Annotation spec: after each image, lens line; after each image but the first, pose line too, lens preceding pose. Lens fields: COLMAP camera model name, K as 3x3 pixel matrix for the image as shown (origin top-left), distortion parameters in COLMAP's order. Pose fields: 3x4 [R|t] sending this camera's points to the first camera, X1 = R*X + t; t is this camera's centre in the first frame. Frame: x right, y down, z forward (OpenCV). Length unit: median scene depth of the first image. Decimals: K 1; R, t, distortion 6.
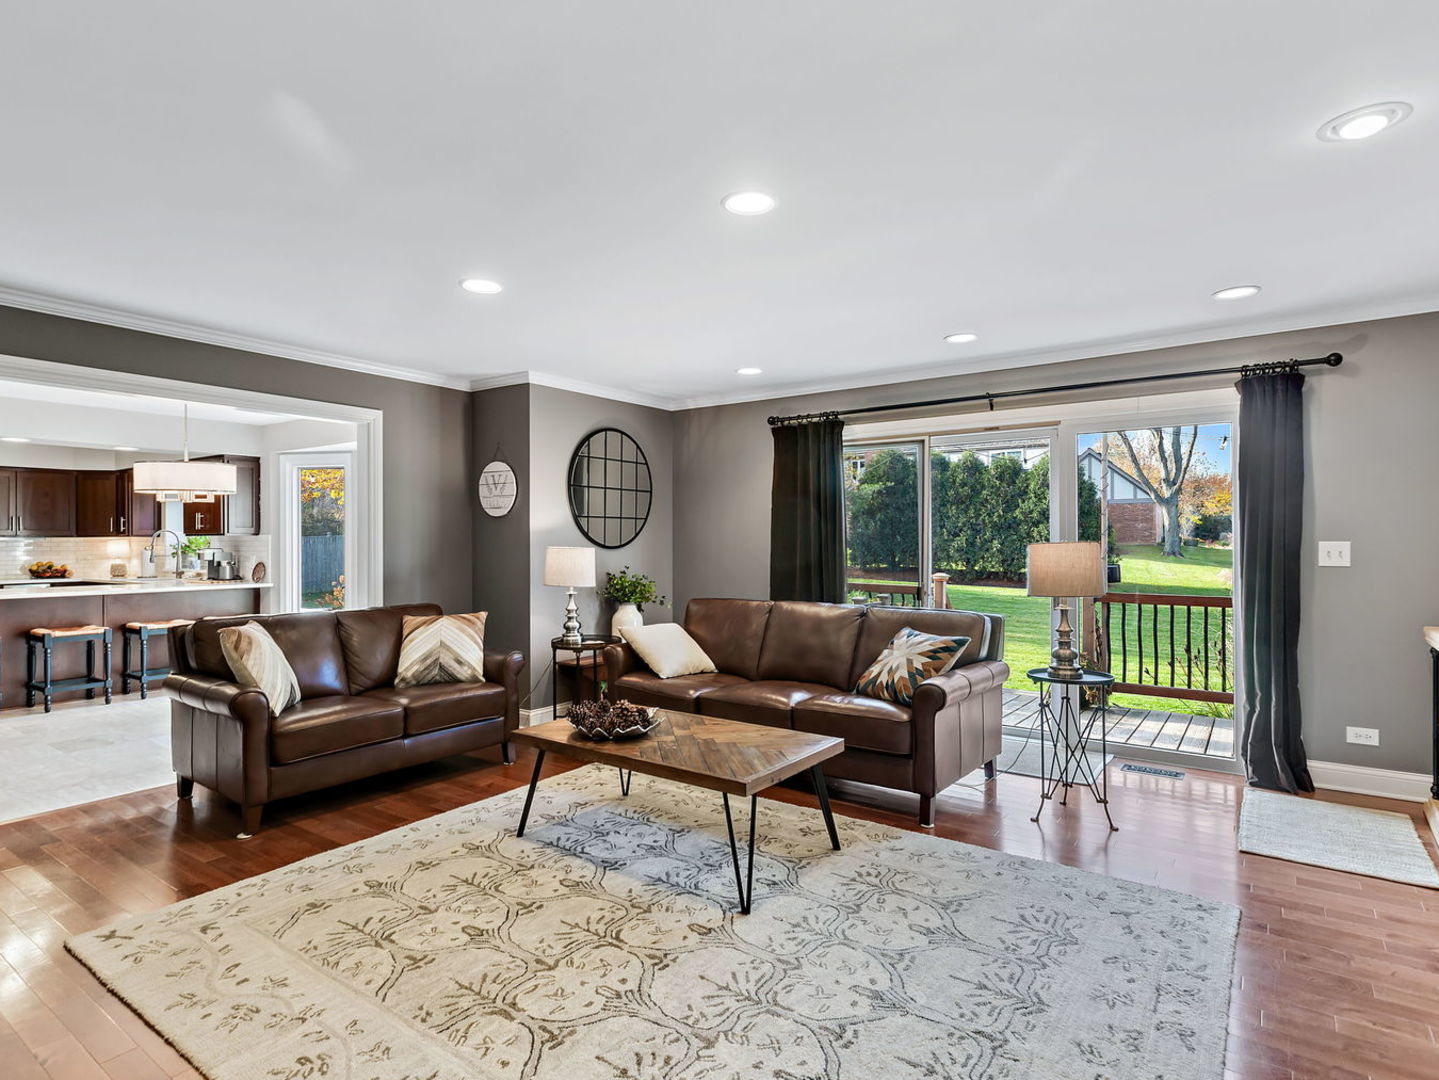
lens RADIAL K [[763.2, 0, 720.3], [0, 763.2, 540.0], [0, 0, 1]] dist [0.002854, -0.000906]
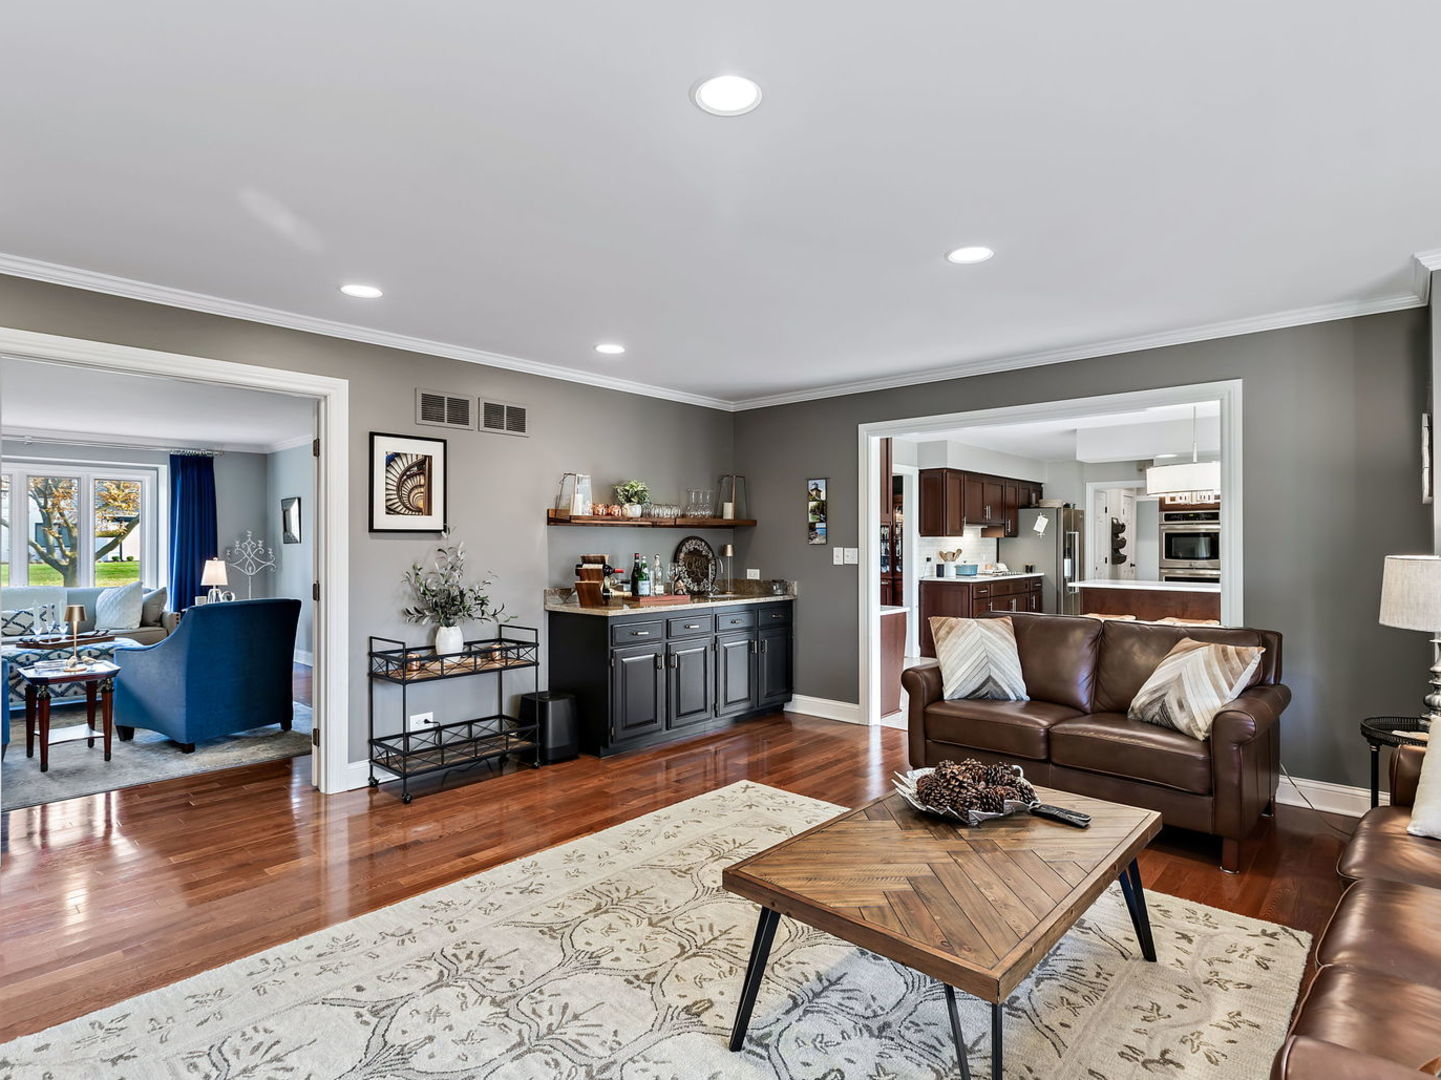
lens RADIAL K [[764.3, 0, 720.7], [0, 764.3, 538.9], [0, 0, 1]] dist [0.002854, -0.000906]
pose [[-0.115104, -0.003402, -0.993348, 0.539252], [0.001395, 0.999993, -0.003587, -0.001575], [0.993352, -0.001799, -0.115098, 0.748618]]
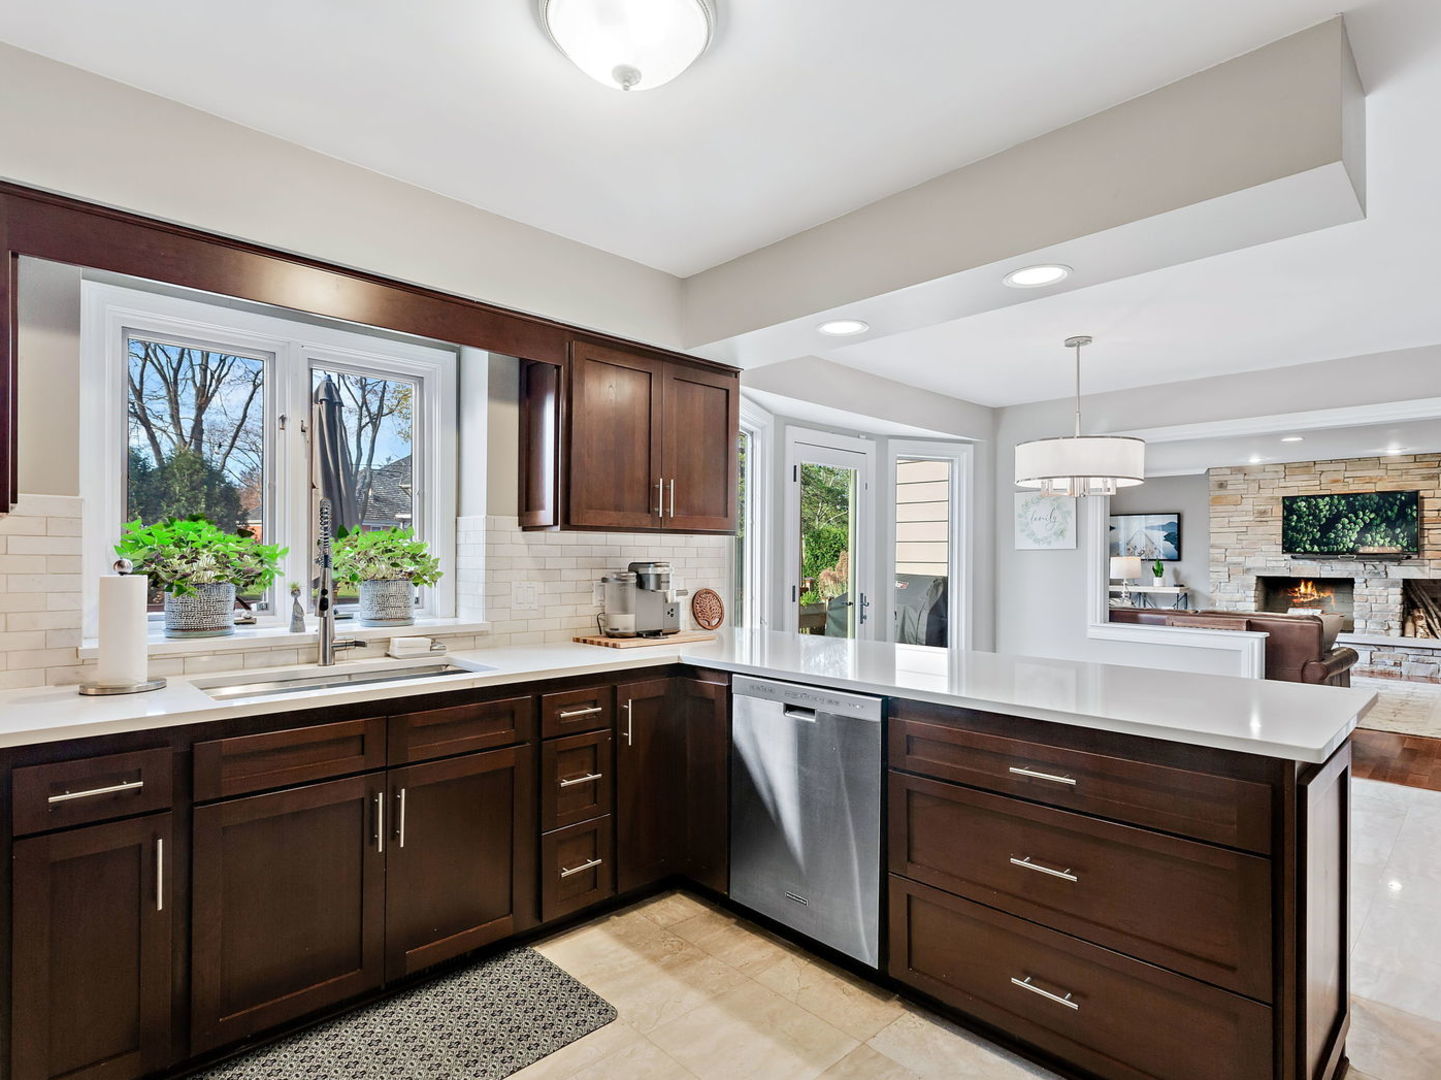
lens RADIAL K [[764.3, 0, 694.1], [0, 764.3, 555.5], [0, 0, 1]] dist [0.002854, -0.000906]
pose [[0.190839, 0.005337, 0.981607, -2.038599], [-0.007477, 0.999964, -0.003983, 0.017999], [-0.981593, -0.006579, 0.190872, 1.705171]]
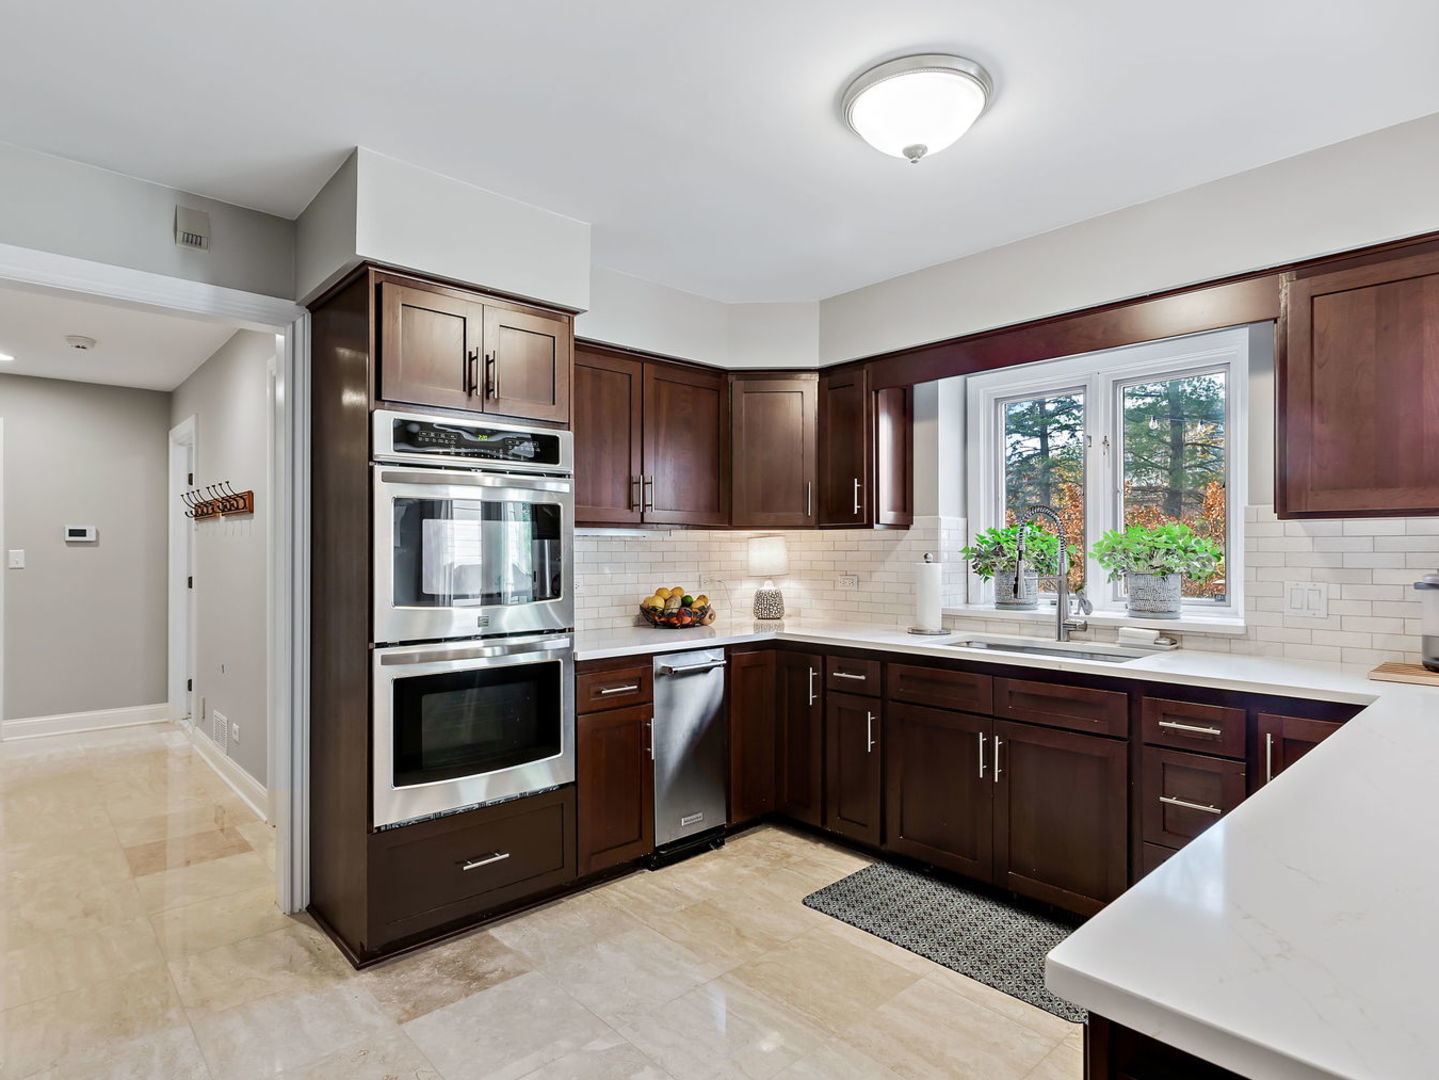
lens RADIAL K [[763.2, 0, 715.9], [0, 763.2, 542.9], [0, 0, 1]] dist [0.002854, -0.000906]
pose [[0.976910, -0.002739, -0.213635, -1.612093], [0.003395, 0.999991, 0.002706, 0.005301], [0.213626, -0.003368, 0.976910, 1.254106]]
